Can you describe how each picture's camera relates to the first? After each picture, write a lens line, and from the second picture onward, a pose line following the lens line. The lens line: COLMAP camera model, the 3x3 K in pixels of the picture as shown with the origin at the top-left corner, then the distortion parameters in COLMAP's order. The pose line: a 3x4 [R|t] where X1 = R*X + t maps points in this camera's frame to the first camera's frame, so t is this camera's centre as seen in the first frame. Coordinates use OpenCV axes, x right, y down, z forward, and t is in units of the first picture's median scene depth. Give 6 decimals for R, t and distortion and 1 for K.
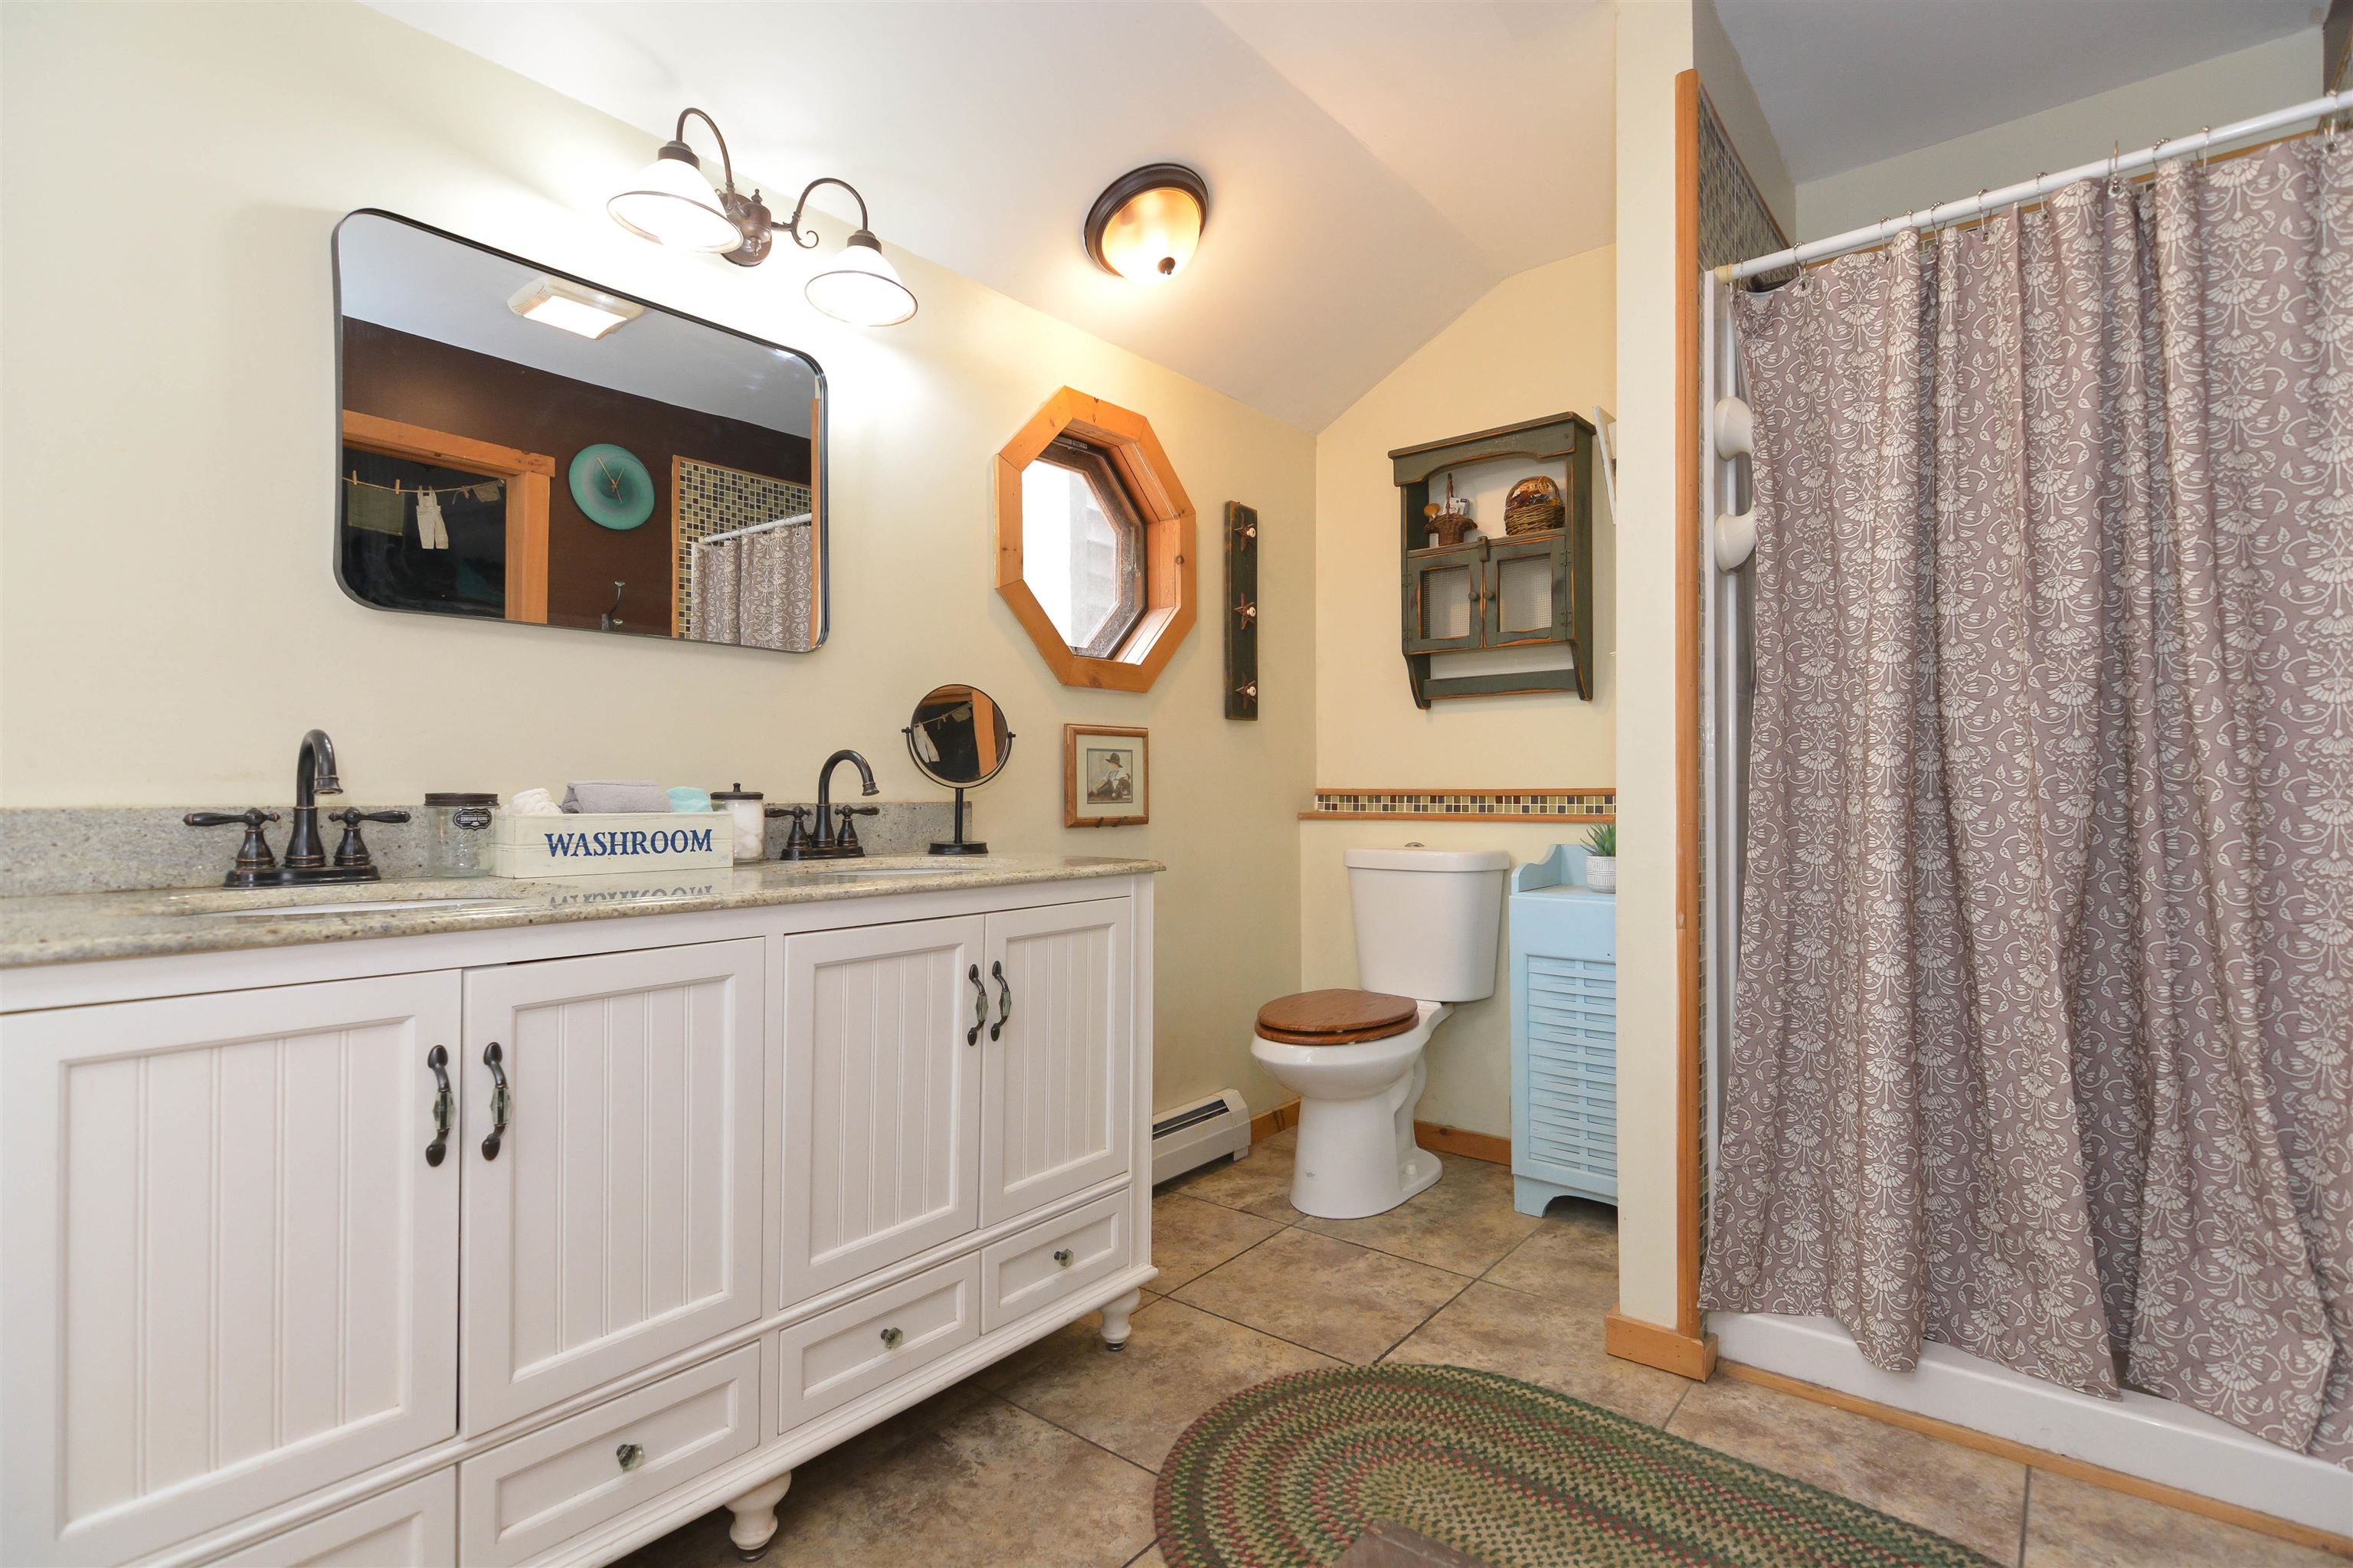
lens RADIAL K [[1120.6, 0, 1196.4], [0, 1120.6, 787.8], [0, 0, 1]] dist [0.010558, -0.010711]
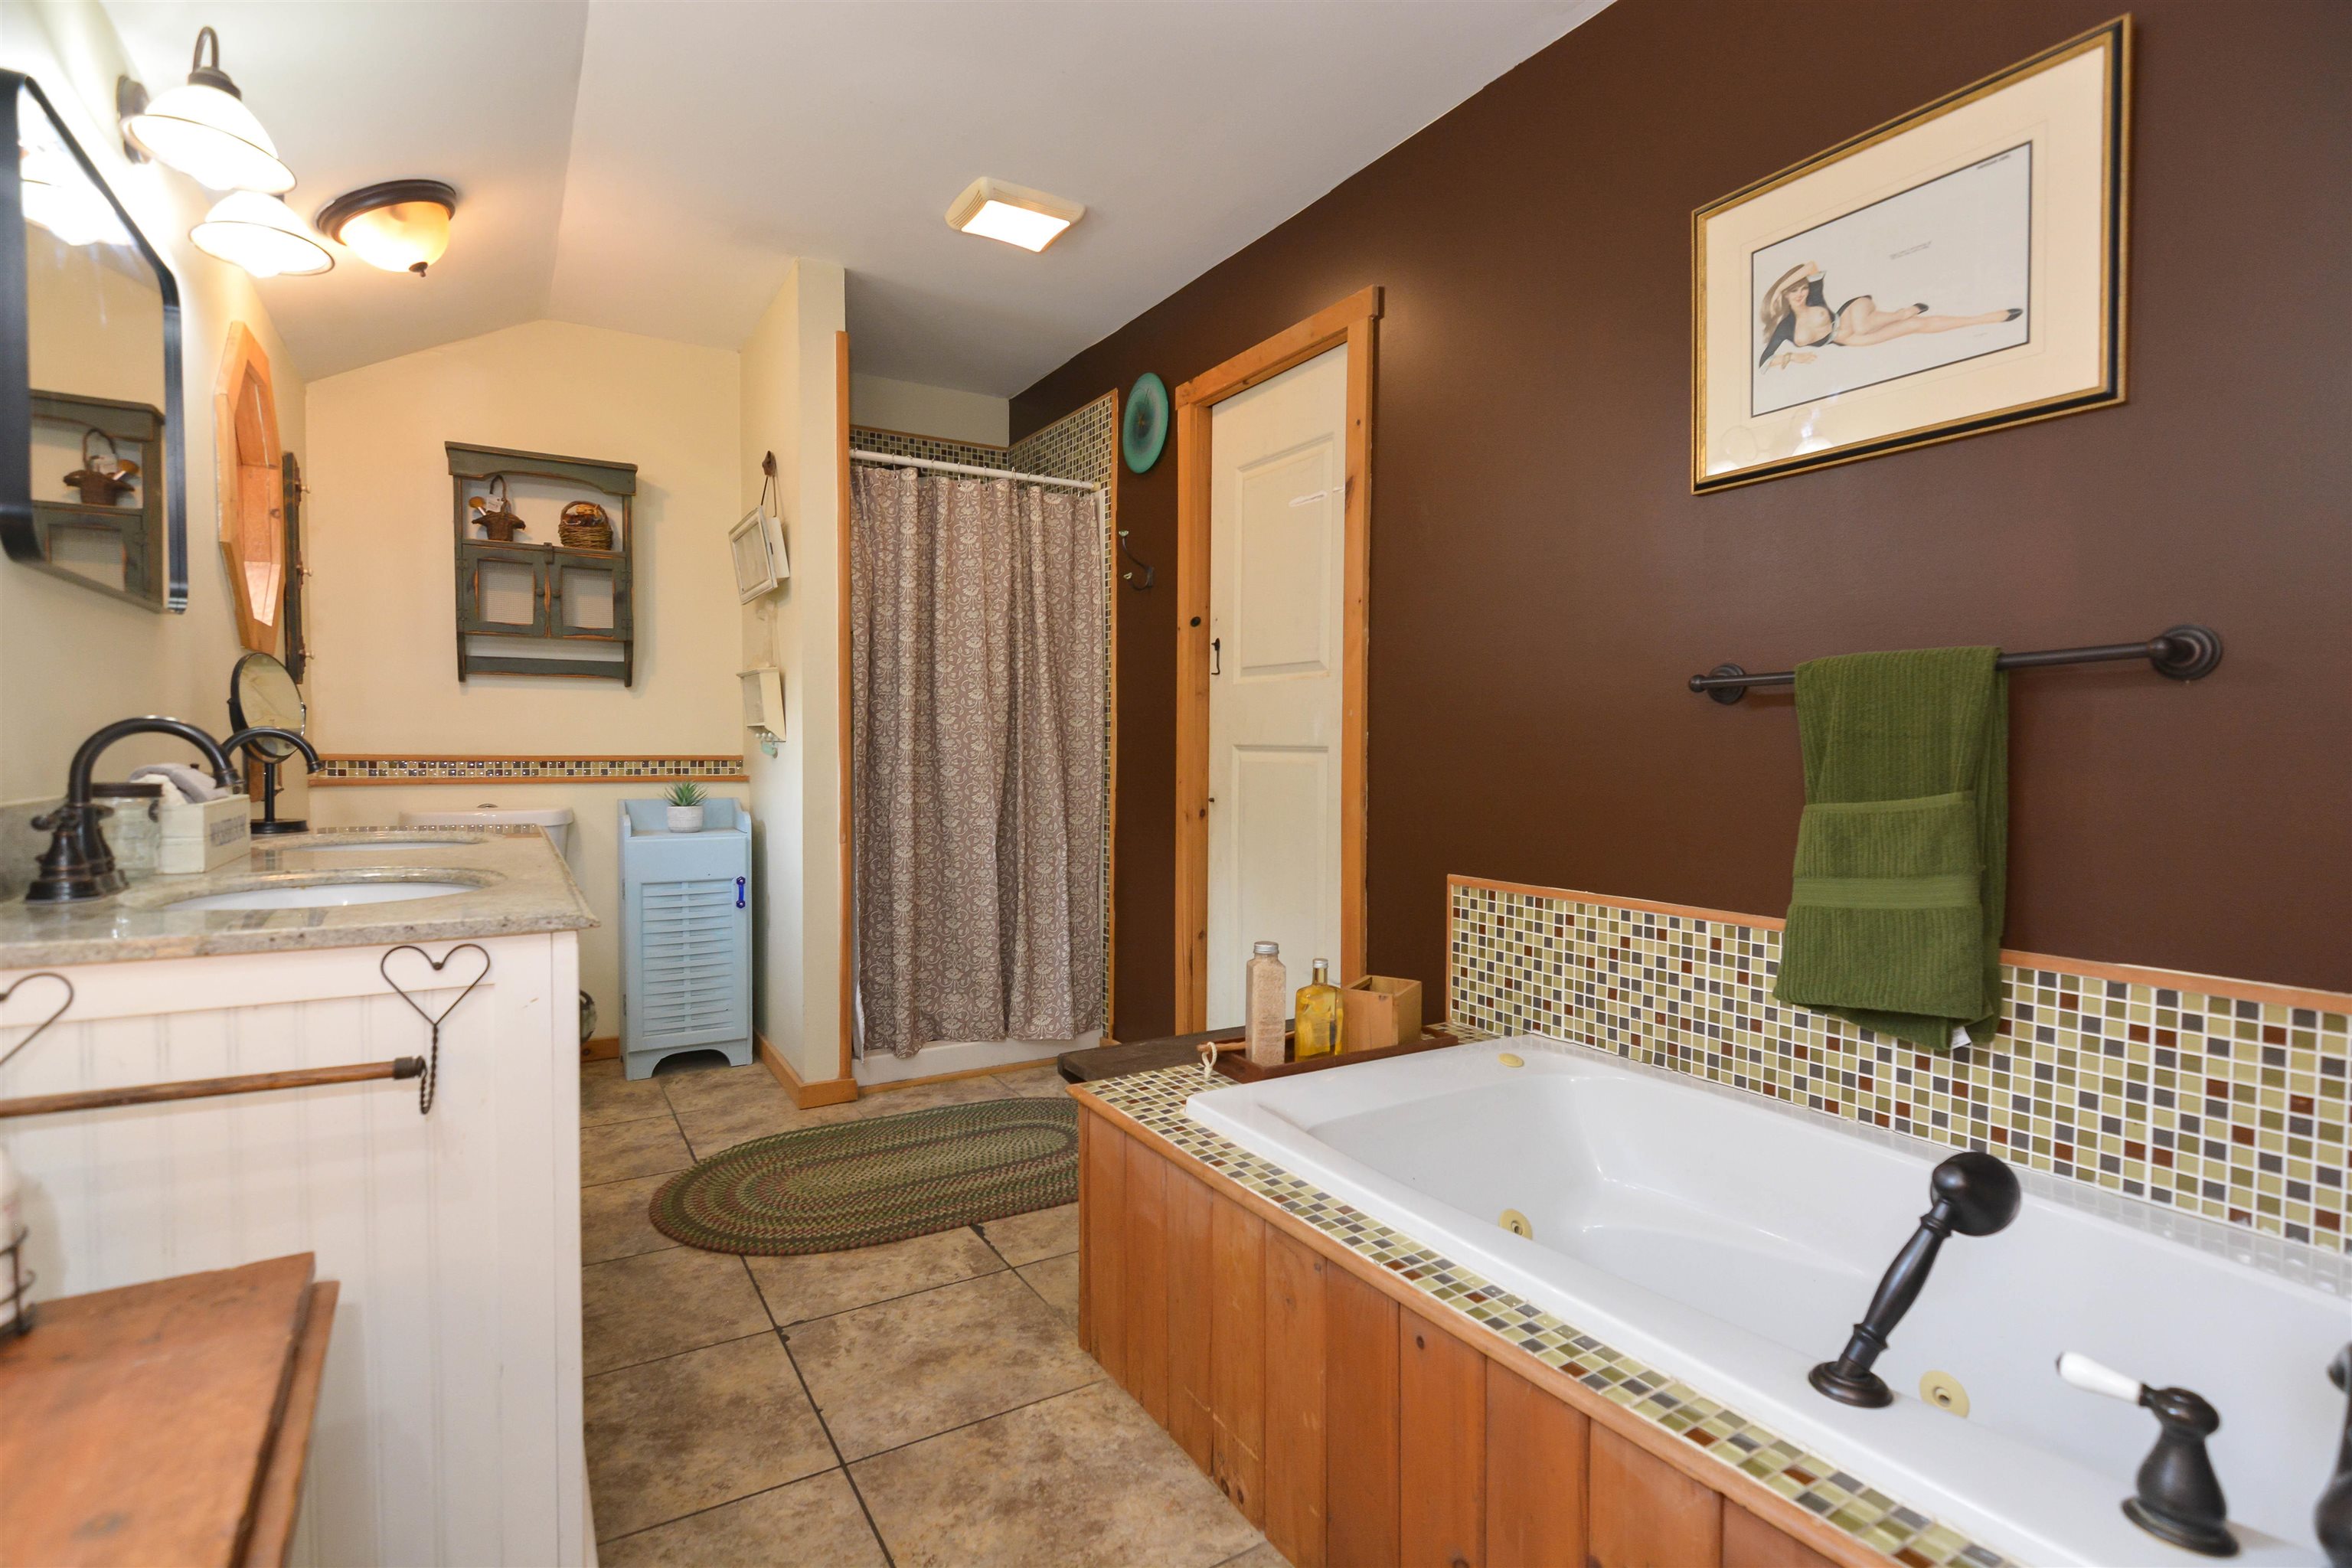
lens RADIAL K [[1120.1, 0, 1195.9], [0, 1120.1, 787.8], [0, 0, 1]] dist [0.010558, -0.010711]
pose [[0.334139, -0.031897, 0.941984, -0.744274], [-0.012260, 0.999196, 0.038183, -0.022403], [-0.942444, -0.024308, 0.333479, -0.051618]]
